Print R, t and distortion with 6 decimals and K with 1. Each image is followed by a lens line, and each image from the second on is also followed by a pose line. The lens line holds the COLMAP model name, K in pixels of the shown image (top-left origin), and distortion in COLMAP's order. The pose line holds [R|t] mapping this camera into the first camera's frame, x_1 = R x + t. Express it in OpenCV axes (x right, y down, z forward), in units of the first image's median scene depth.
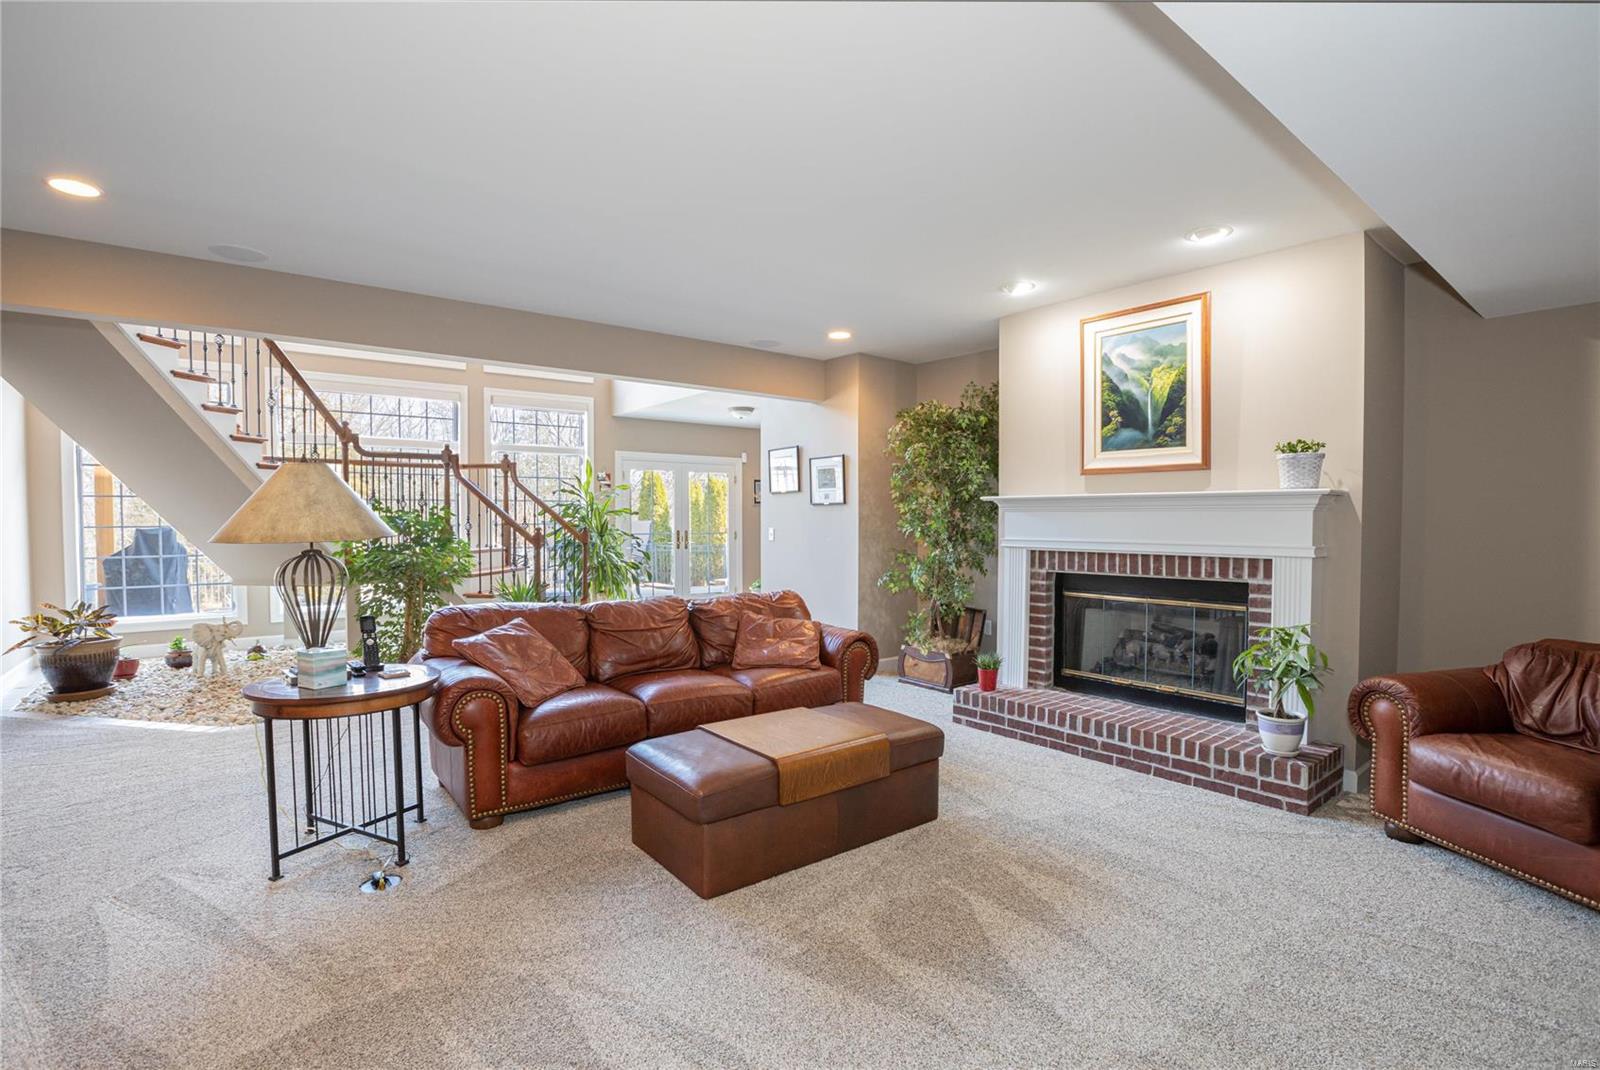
lens RADIAL K [[752.8, 0, 801.8], [0, 752.8, 541.0], [0, 0, 1]] dist [-0.029077, 0.000230]
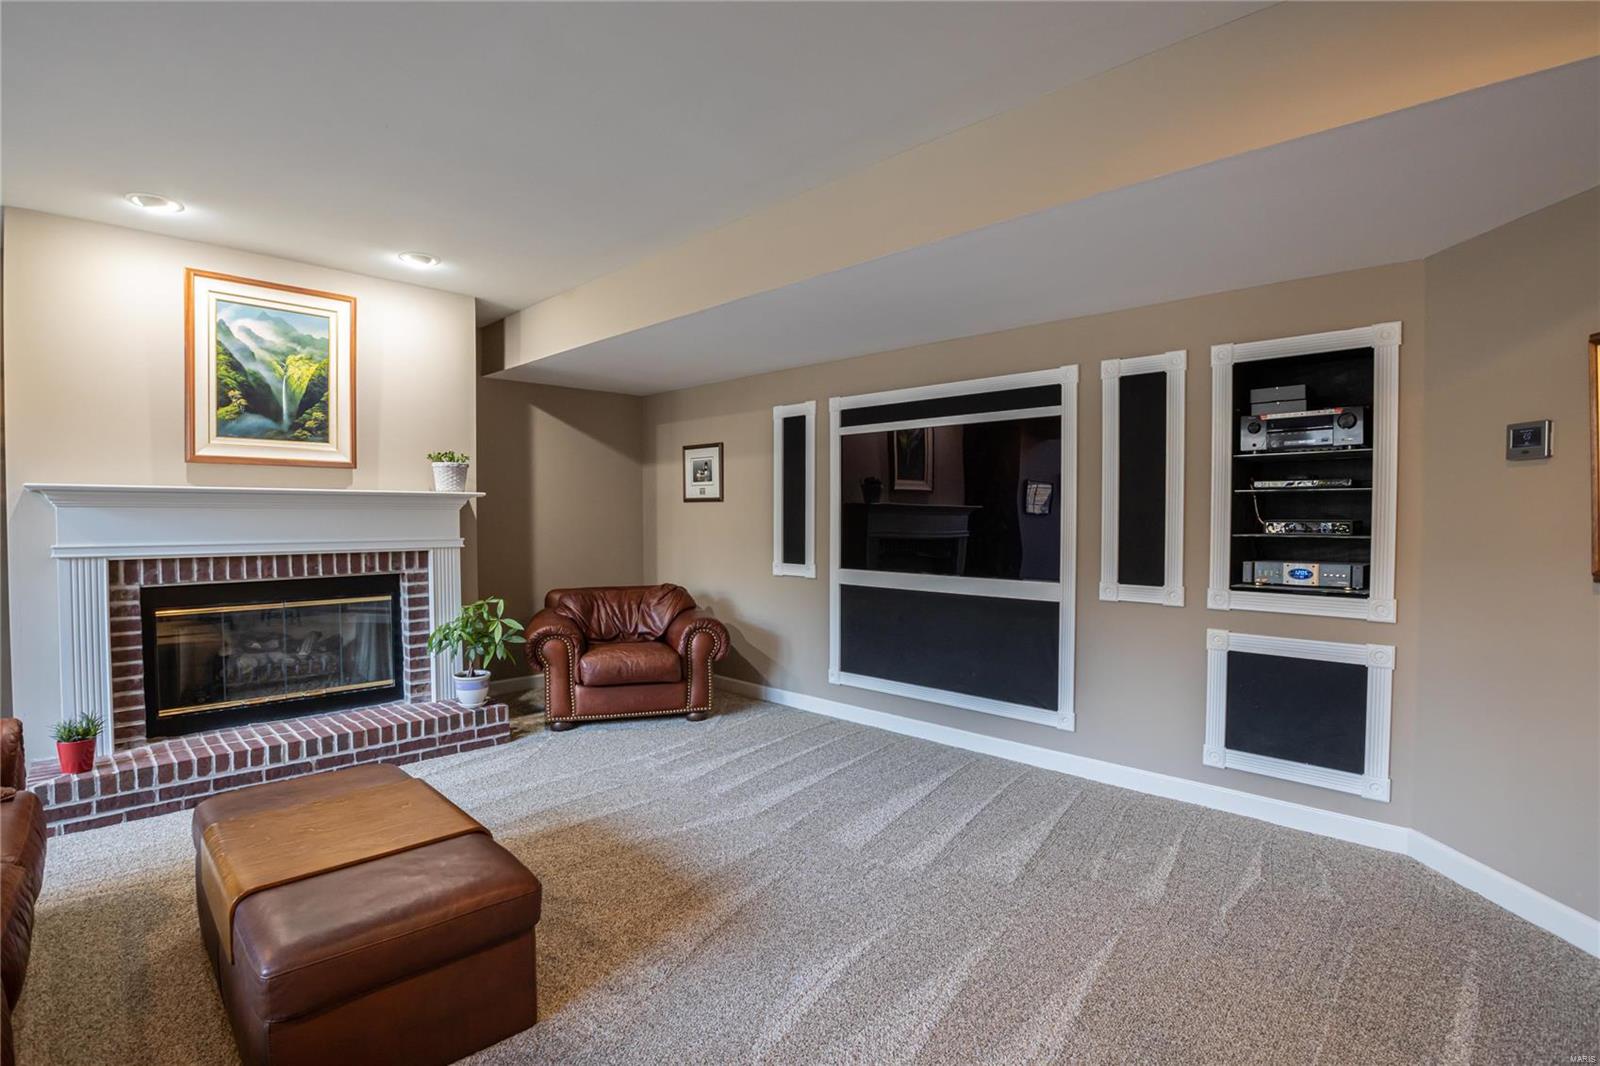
lens RADIAL K [[744.6, 0, 801.7], [0, 744.6, 537.6], [0, 0, 1]] dist [-0.044441, 0.000996]
pose [[-0.109343, -0.025770, 0.993670, -0.516334], [0.032337, 0.999043, 0.029468, -0.009655], [-0.993478, 0.035355, -0.108405, 0.479797]]
